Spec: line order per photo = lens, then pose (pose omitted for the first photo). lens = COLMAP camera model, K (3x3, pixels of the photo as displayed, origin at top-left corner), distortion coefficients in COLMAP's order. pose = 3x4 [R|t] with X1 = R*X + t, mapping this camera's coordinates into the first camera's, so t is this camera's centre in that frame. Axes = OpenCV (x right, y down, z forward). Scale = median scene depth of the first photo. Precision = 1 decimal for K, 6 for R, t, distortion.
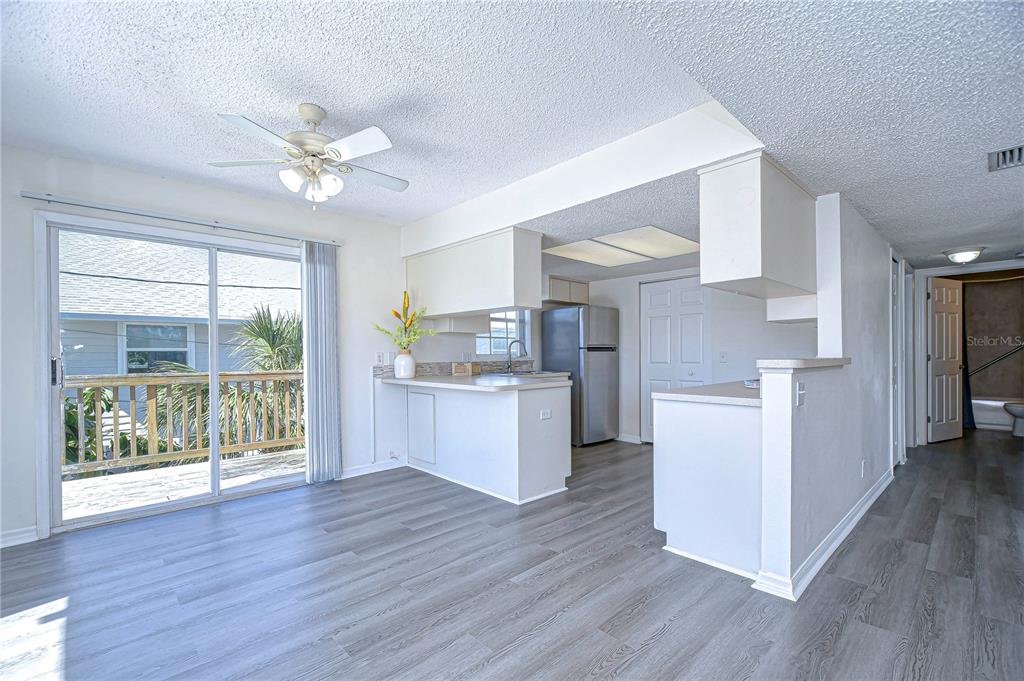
lens RADIAL K [[478.7, 0, 481.2], [0, 478.7, 358.6], [0, 0, 1]] dist [-0.003553, -0.009232]
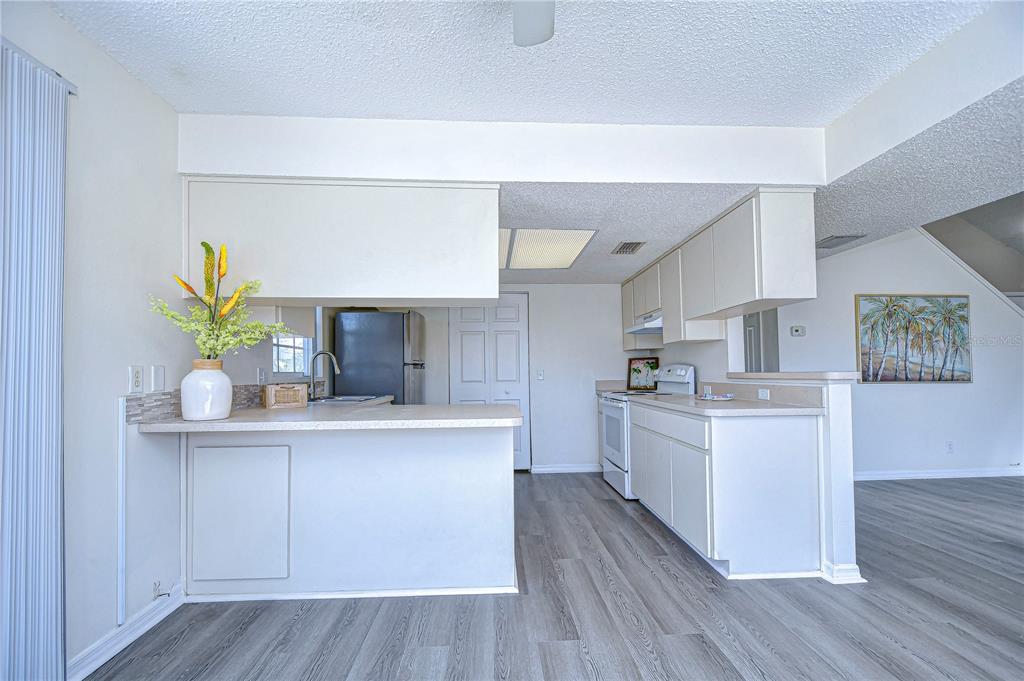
lens RADIAL K [[477.3, 0, 440.0], [0, 477.3, 356.4], [0, 0, 1]] dist [-0.001492, -0.000643]
pose [[0.591607, 0.033001, 0.805550, -0.504843], [0.011899, 0.998696, -0.049652, 0.005891], [-0.806138, 0.038960, 0.590443, 0.639357]]
